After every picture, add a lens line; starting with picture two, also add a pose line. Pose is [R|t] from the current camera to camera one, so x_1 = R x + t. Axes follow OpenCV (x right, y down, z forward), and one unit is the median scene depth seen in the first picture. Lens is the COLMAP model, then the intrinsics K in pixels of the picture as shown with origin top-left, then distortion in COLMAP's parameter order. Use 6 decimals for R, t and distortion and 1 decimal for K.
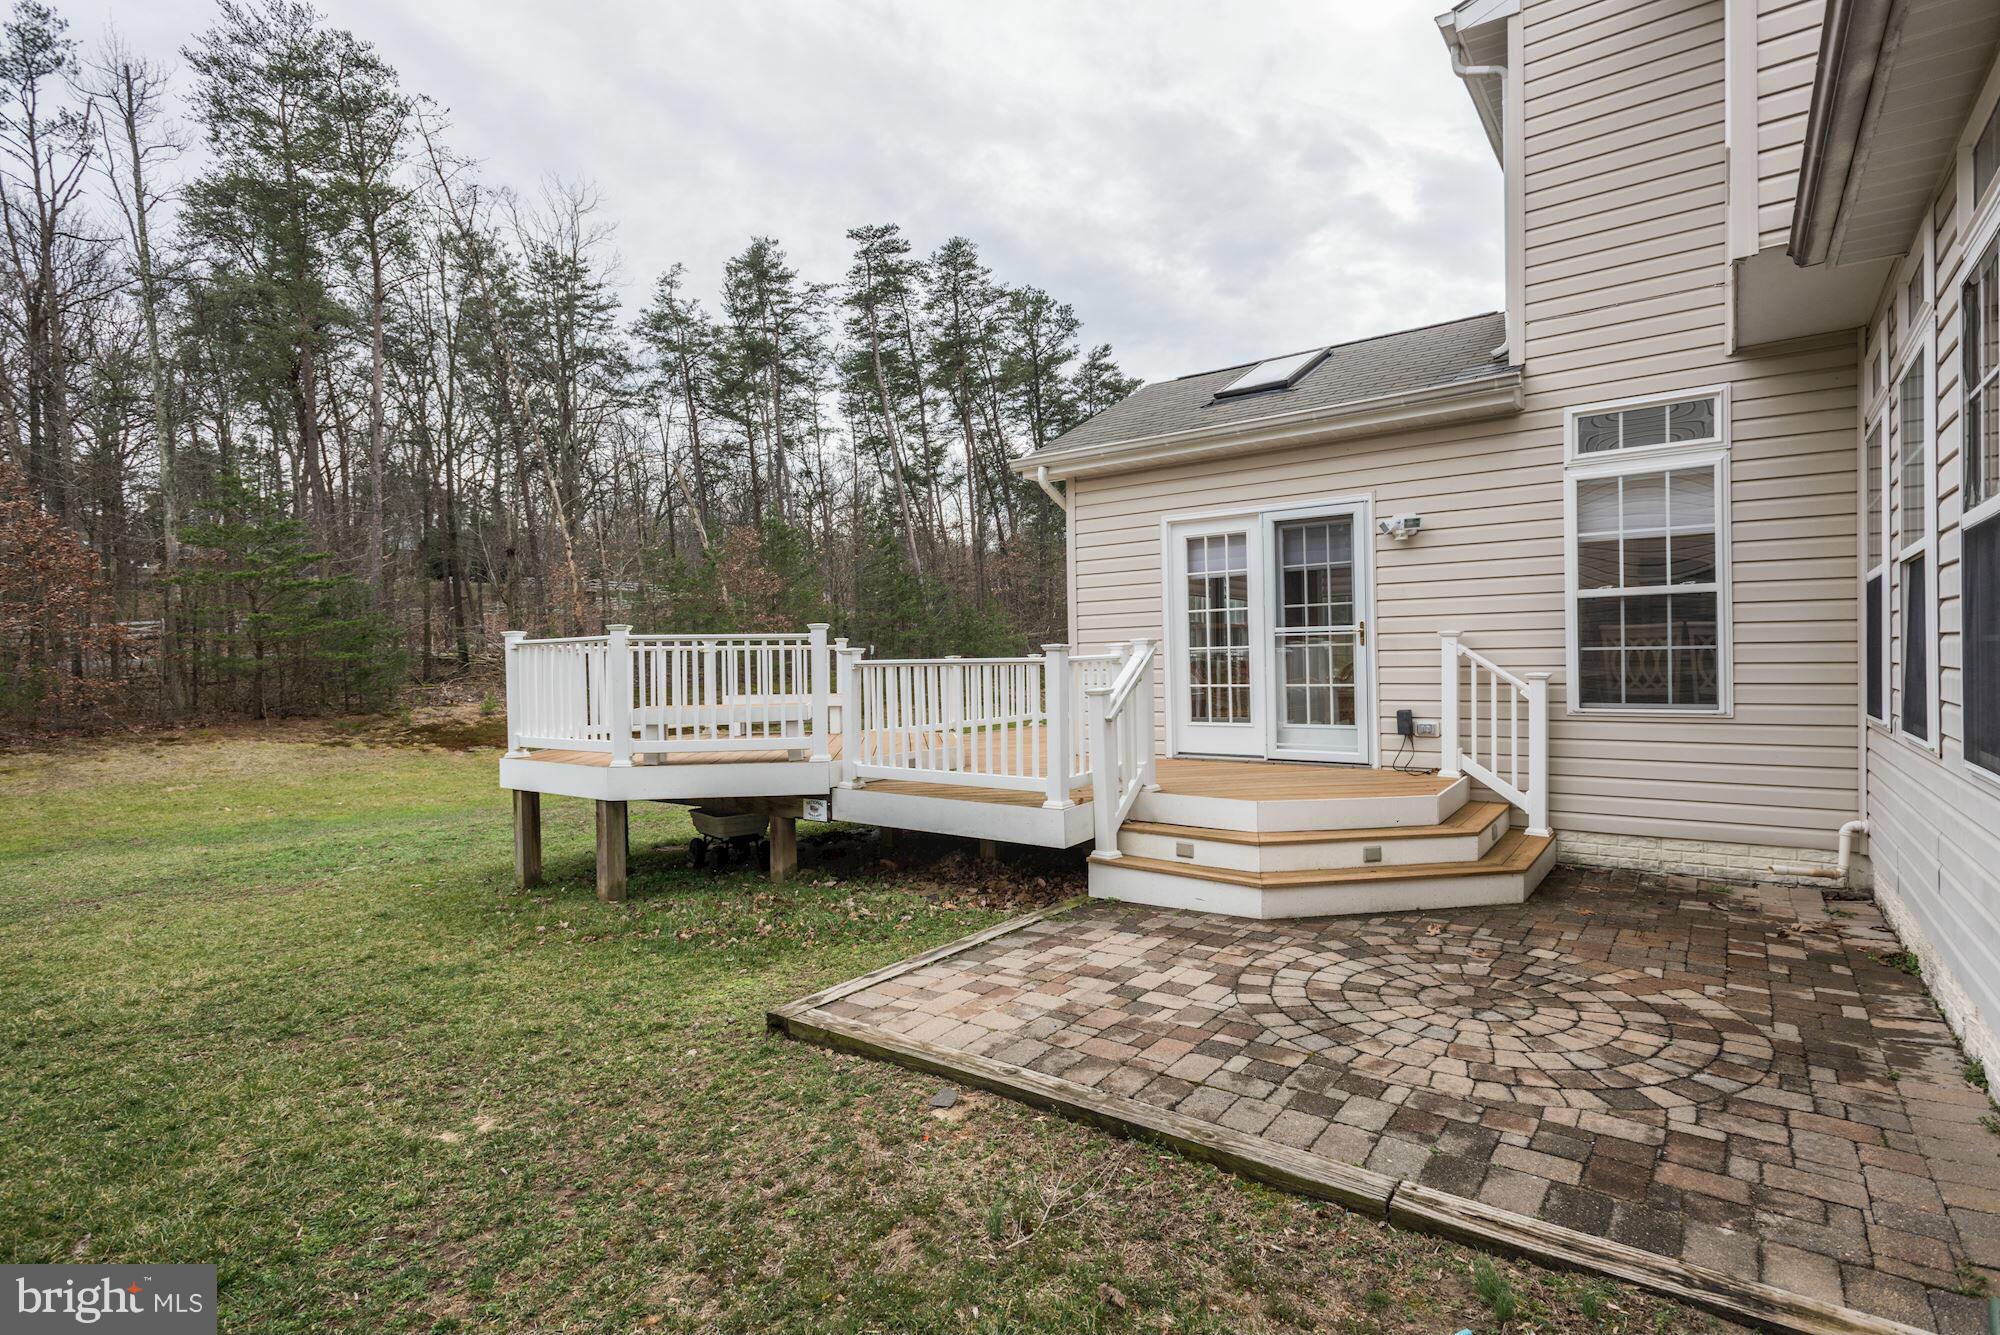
lens RADIAL K [[960.9, 0, 1000.0], [0, 960.9, 667.5], [0, 0, 1]] dist [-0.037580, 0.000307]
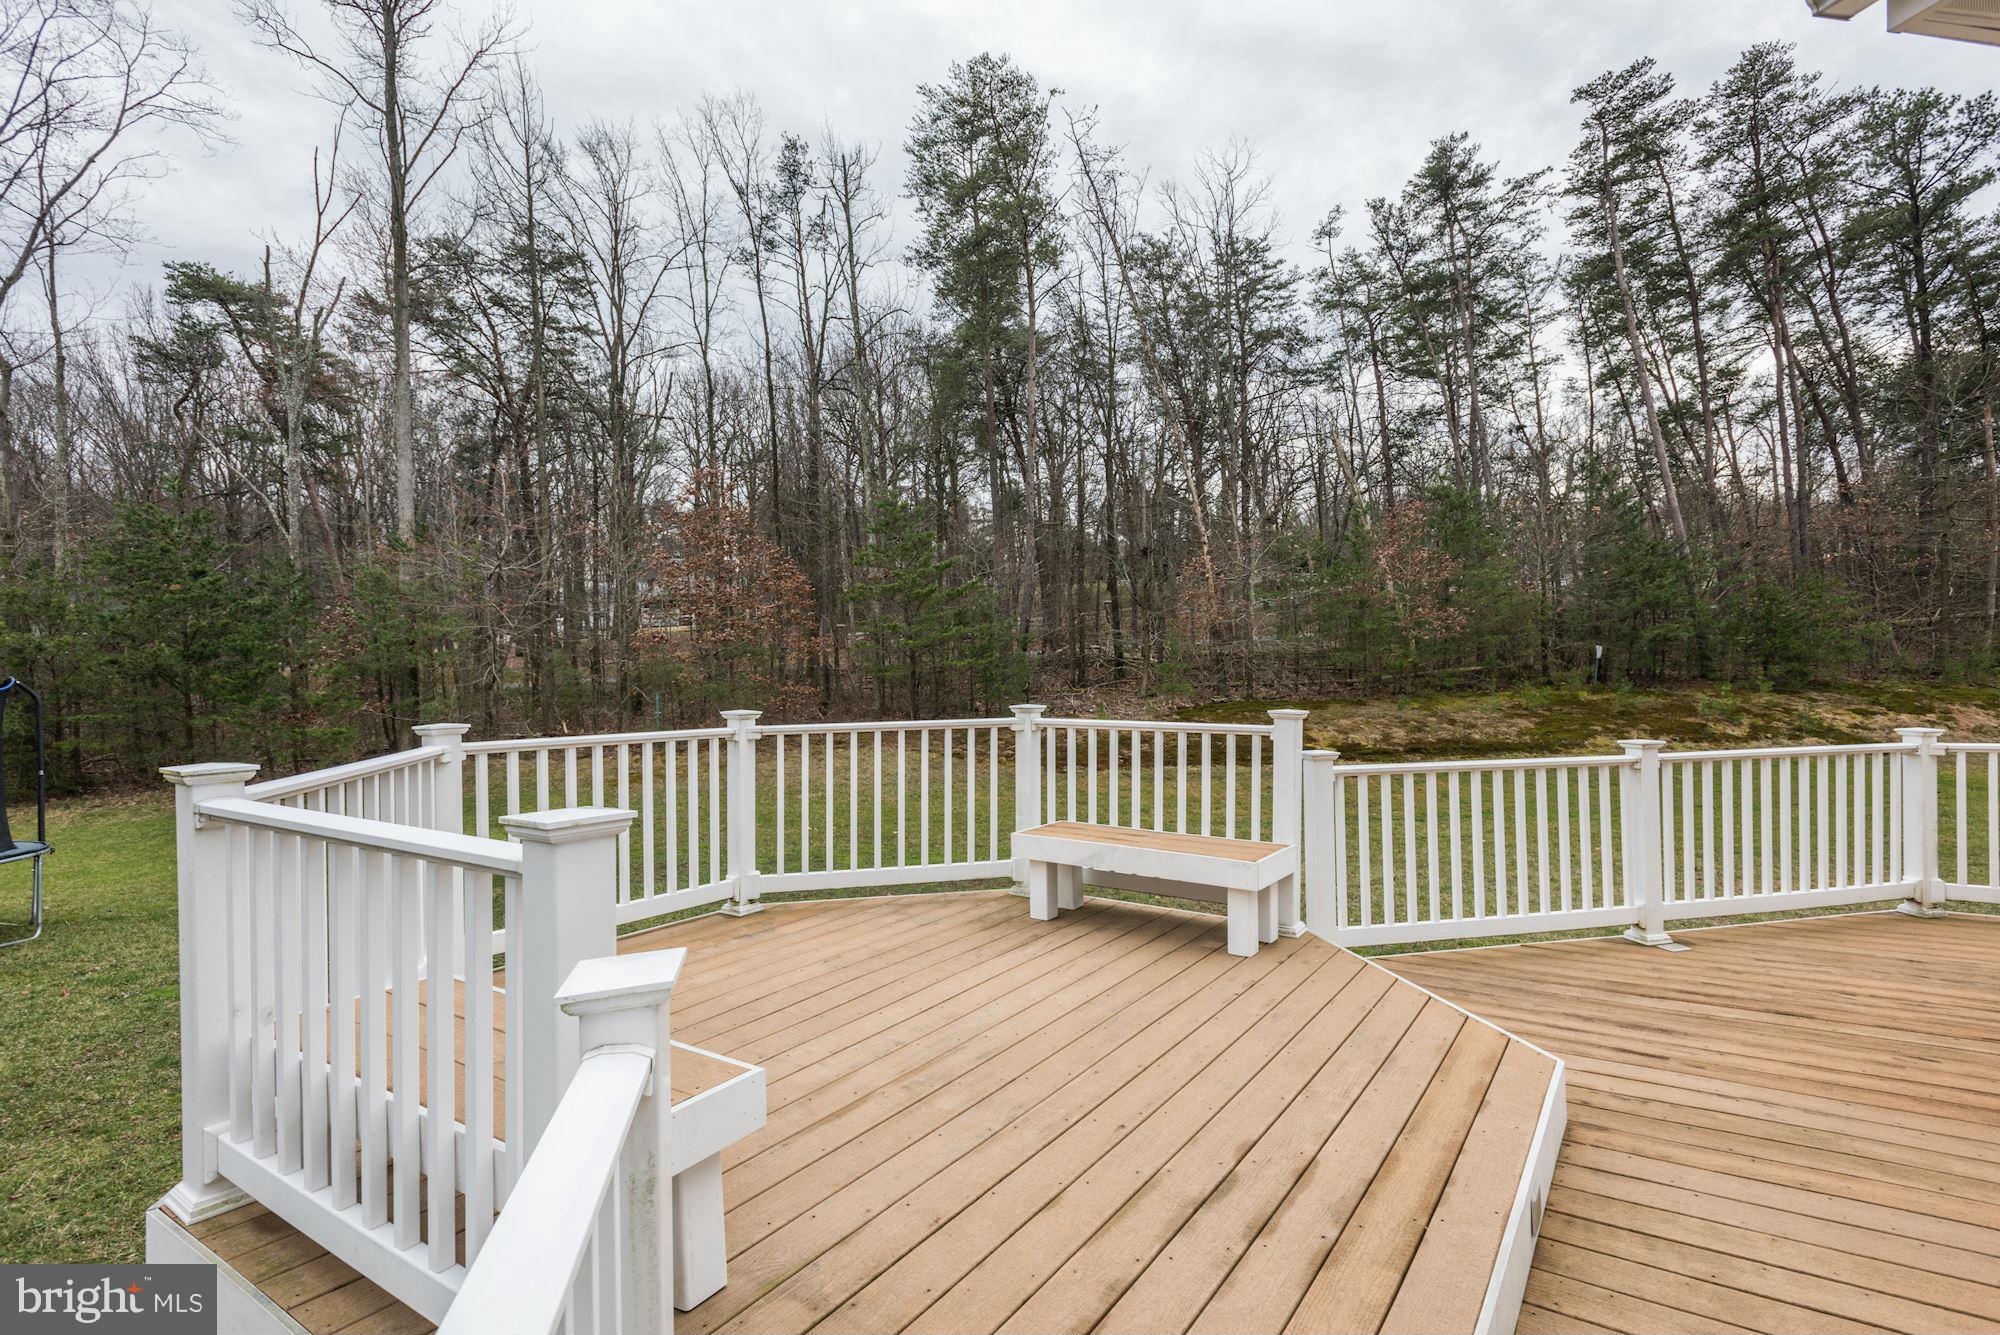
lens RADIAL K [[950.1, 0, 999.8], [0, 950.1, 648.2], [0, 0, 1]] dist [-0.000095, -0.003608]
pose [[0.748192, 0.004788, -0.663464, 0.000286], [-0.004332, 0.999988, 0.002331, -0.019403], [0.663468, 0.001130, 0.748204, 0.116079]]
